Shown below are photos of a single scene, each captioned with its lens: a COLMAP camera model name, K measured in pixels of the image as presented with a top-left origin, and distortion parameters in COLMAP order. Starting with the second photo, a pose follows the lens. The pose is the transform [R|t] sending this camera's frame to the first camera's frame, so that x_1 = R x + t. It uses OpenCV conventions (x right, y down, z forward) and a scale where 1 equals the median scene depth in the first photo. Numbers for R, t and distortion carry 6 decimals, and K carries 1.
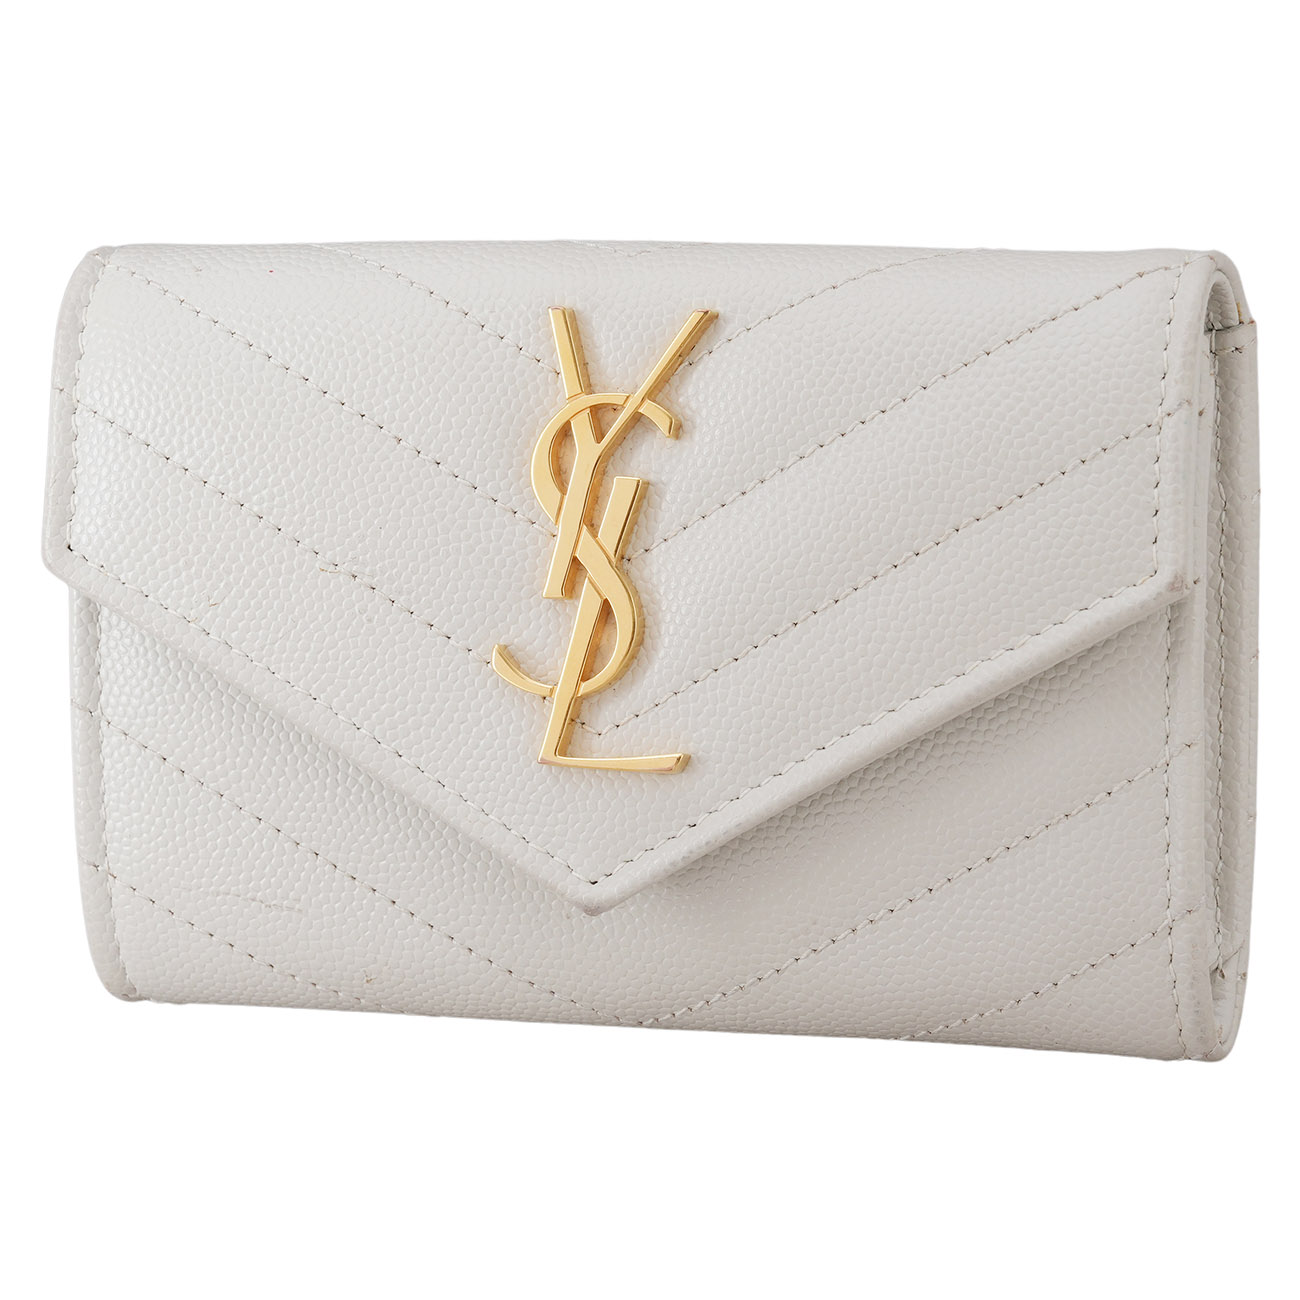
lens RADIAL K [[6057.3, 0, 644.6], [0, 6057.3, 652.7], [0, 0, 1]] dist [0.483024, 0.000000]
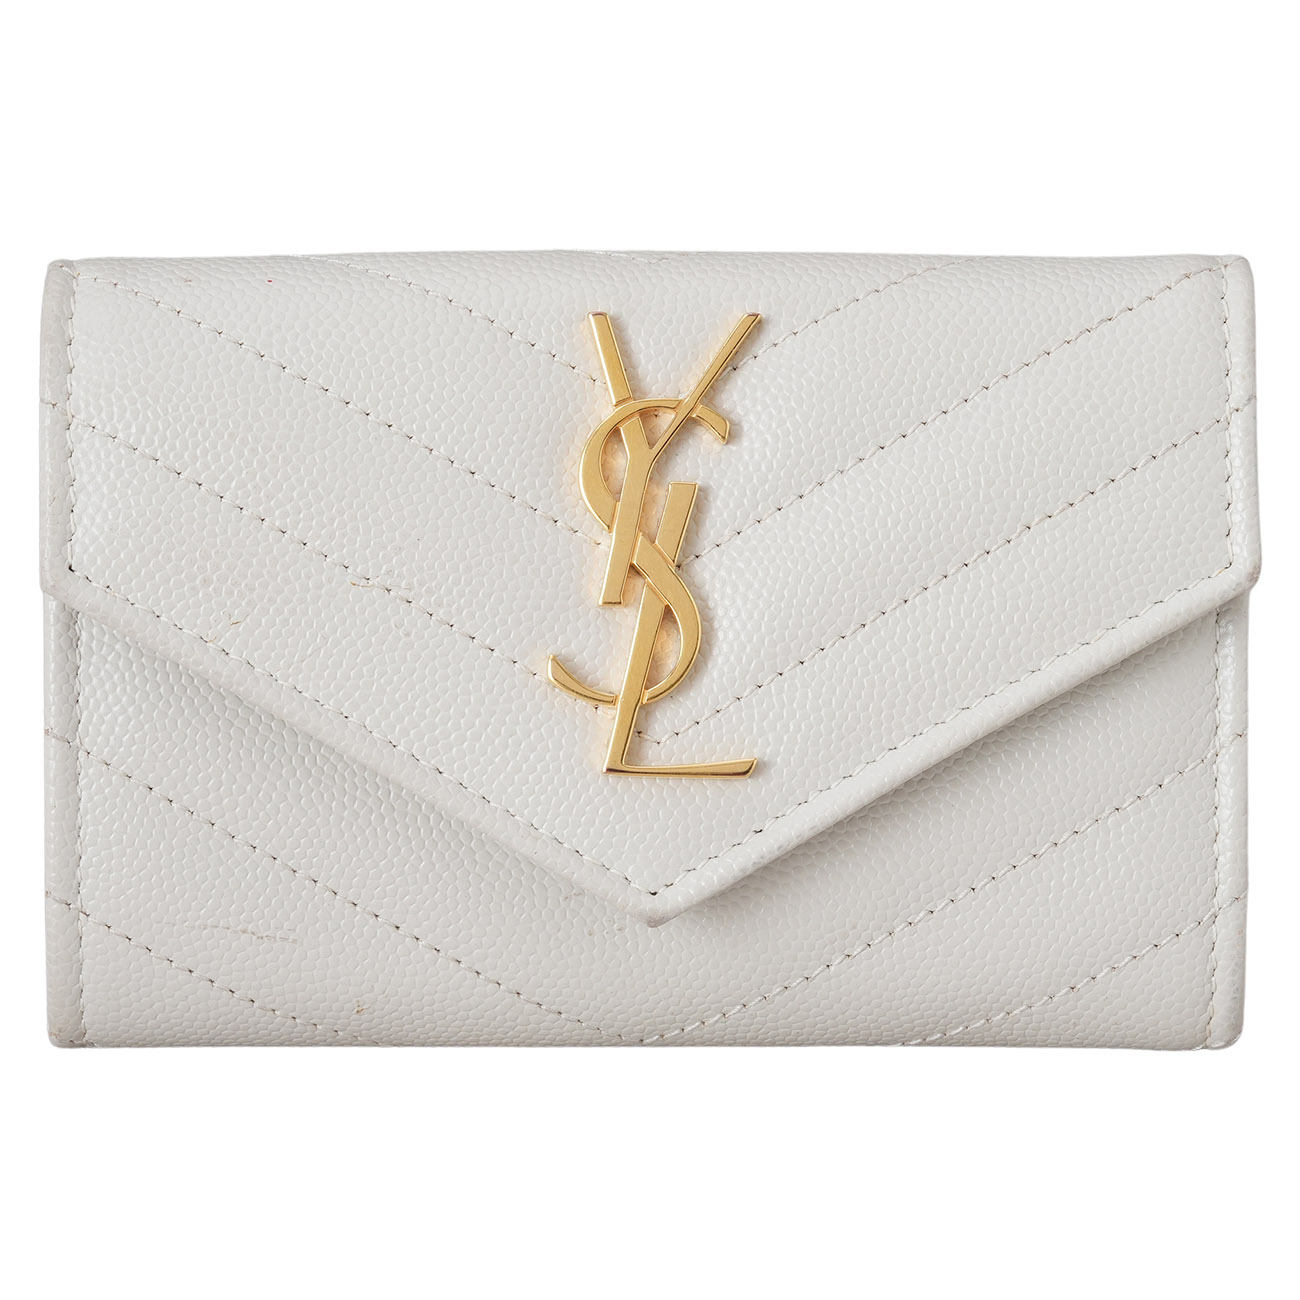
lens RADIAL K [[6057.3, 0, 625.0], [0, 6057.3, 676.7], [0, 0, 1]] dist [0.483024, 0.000000]
pose [[0.938795, -0.019142, 0.343943, -0.349492], [0.031233, 0.999072, -0.029650, 0.031592], [-0.343056, 0.038578, 0.938522, 0.072419]]
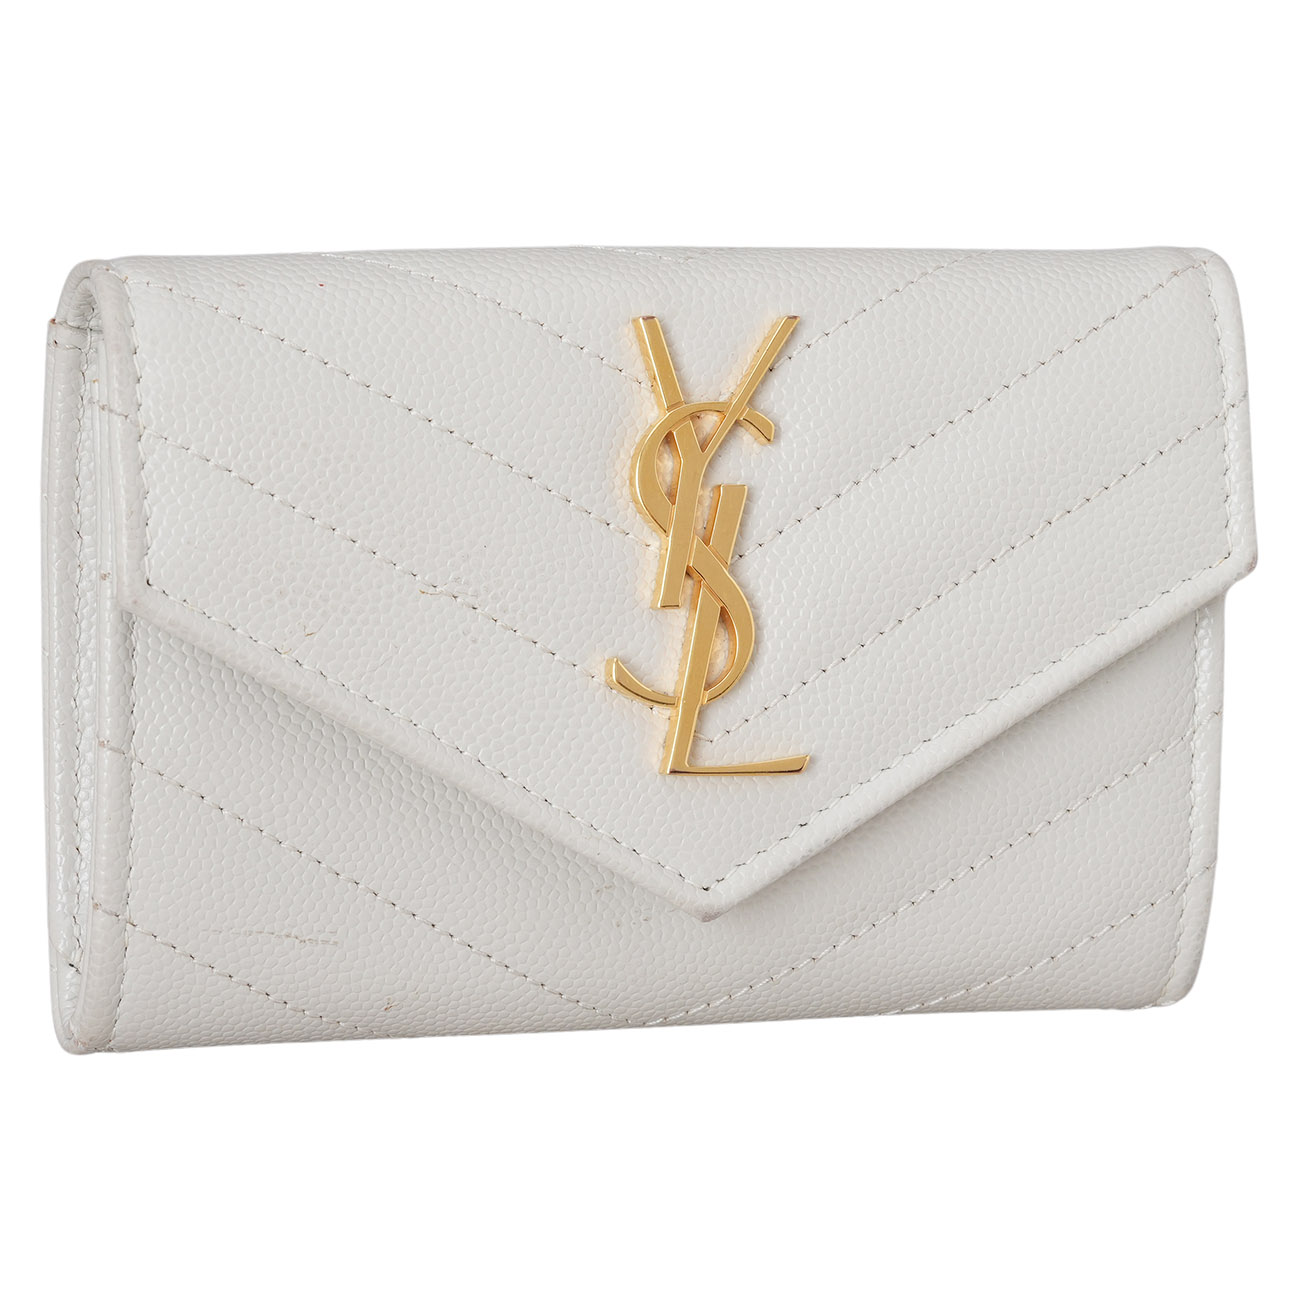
lens RADIAL K [[6057.3, 0, 649.8], [0, 6057.3, 657.4], [0, 0, 1]] dist [0.483024, 0.000000]
pose [[0.793650, -0.062611, 0.605144, -0.617008], [0.043032, 0.997976, 0.046819, -0.047459], [-0.606851, -0.011118, 0.794738, 0.206267]]
